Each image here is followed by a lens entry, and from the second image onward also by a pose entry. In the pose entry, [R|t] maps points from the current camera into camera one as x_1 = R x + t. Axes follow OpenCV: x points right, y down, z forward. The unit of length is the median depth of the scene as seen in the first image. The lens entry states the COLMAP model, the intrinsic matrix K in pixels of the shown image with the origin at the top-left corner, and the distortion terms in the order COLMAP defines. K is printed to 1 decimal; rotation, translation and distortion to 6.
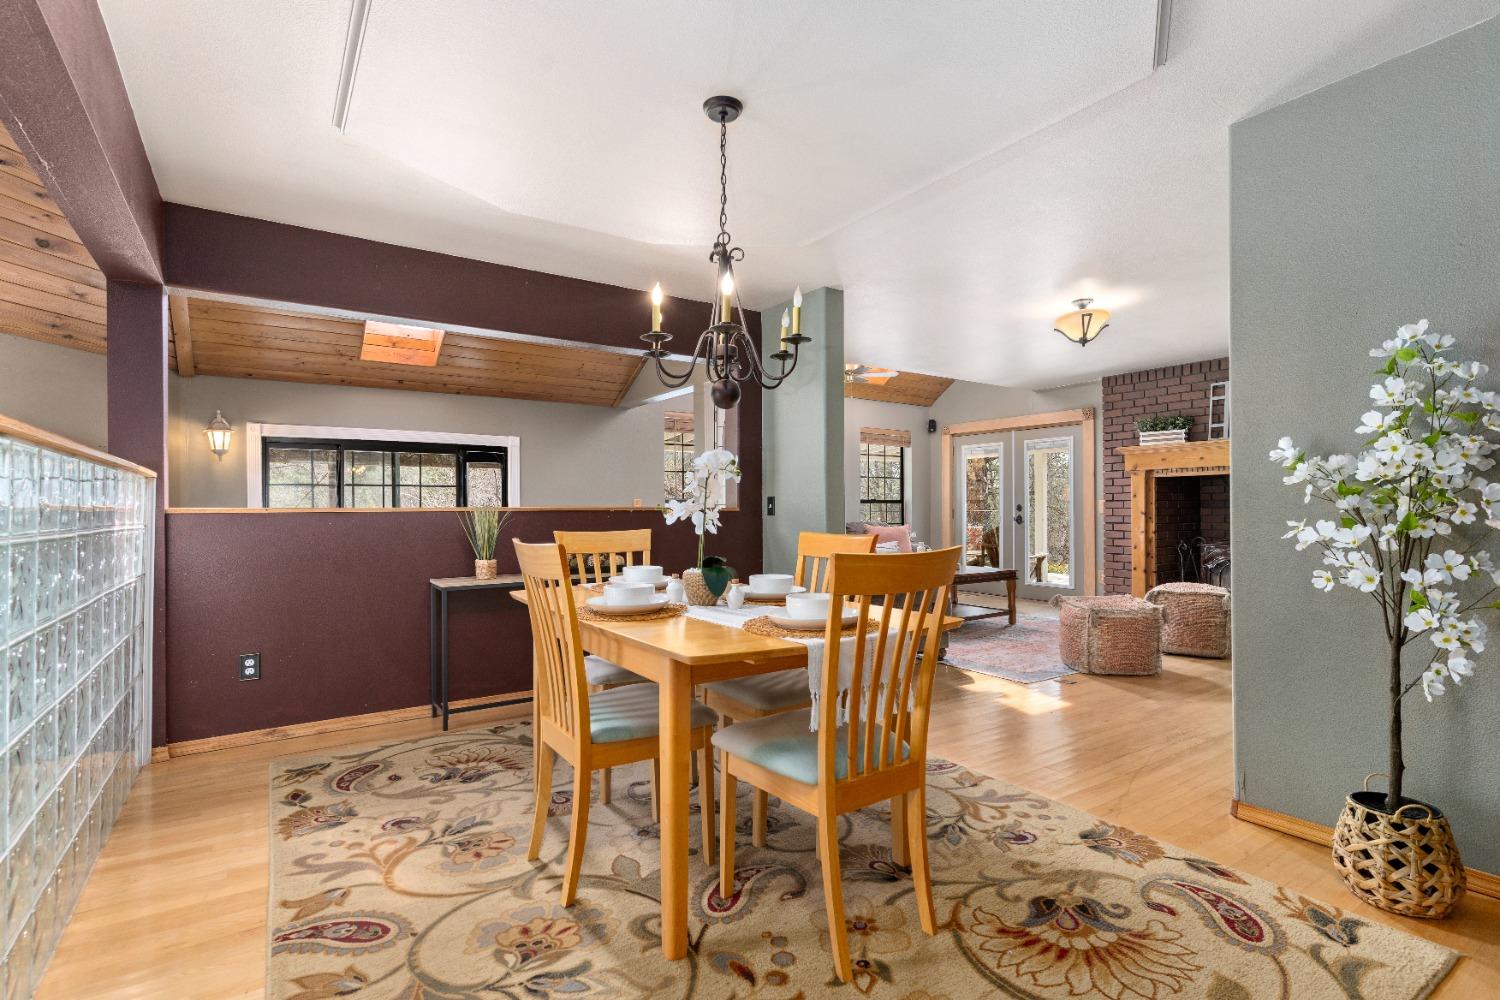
lens RADIAL K [[722.5, 0, 744.5], [0, 722.5, 509.8], [0, 0, 1]] dist [0.002685, 0.001261]
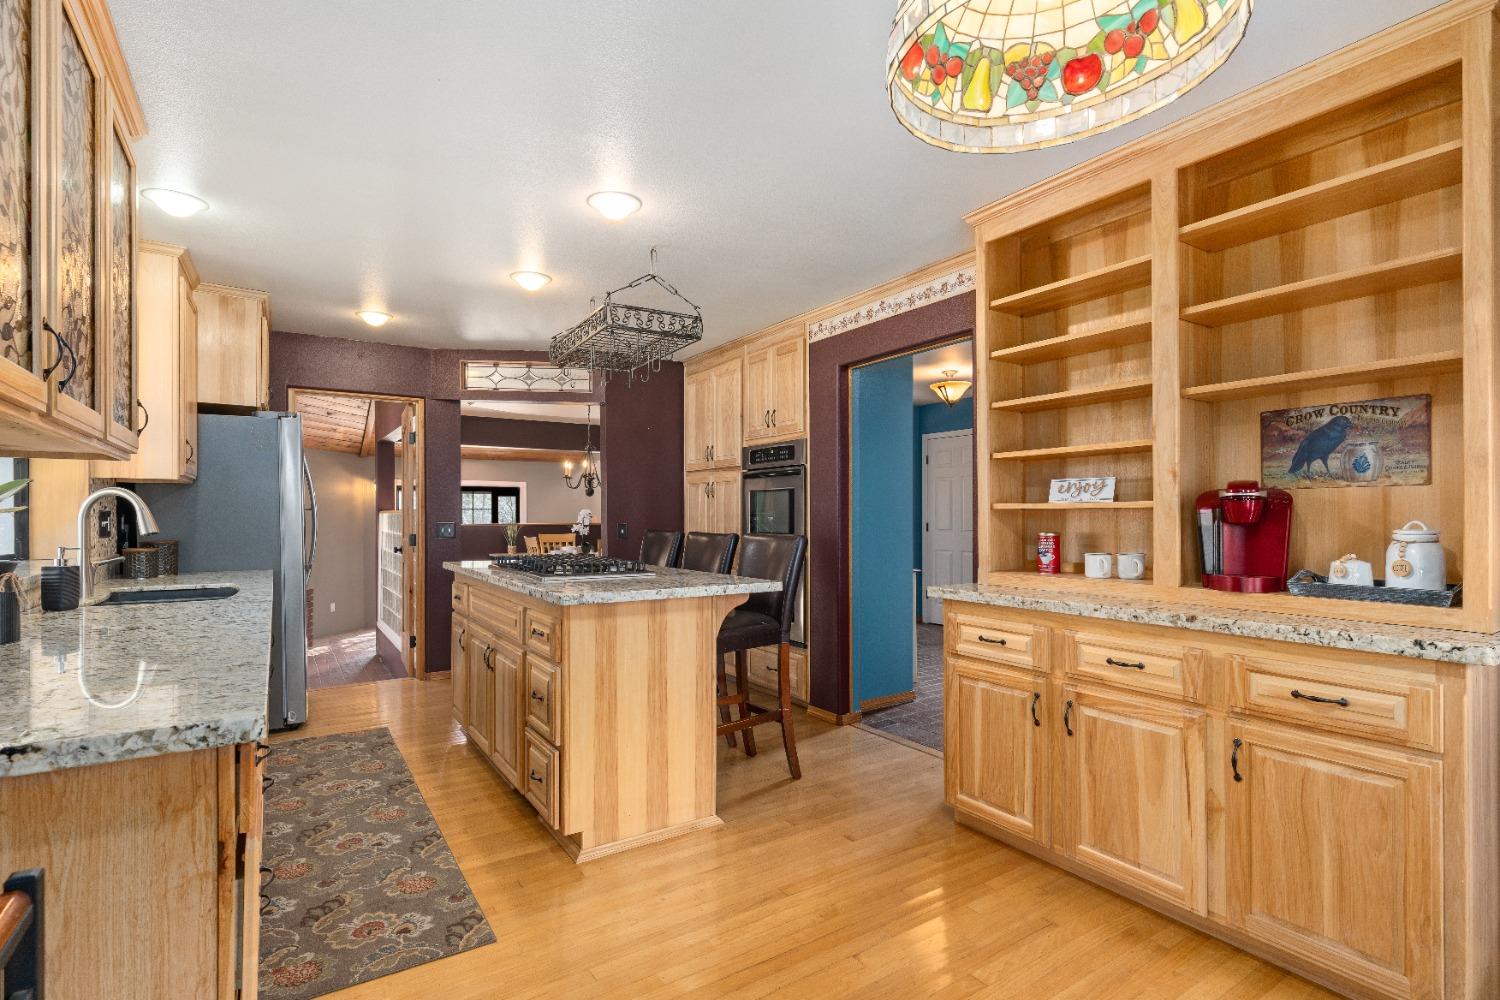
lens RADIAL K [[722.5, 0, 744.5], [0, 722.5, 509.8], [0, 0, 1]] dist [0.002685, 0.001261]
pose [[0.999947, 0.006315, -0.008074, 0.318265], [-0.006366, 0.999960, -0.006203, -0.029929], [0.008034, 0.006254, 0.999948, -1.023189]]
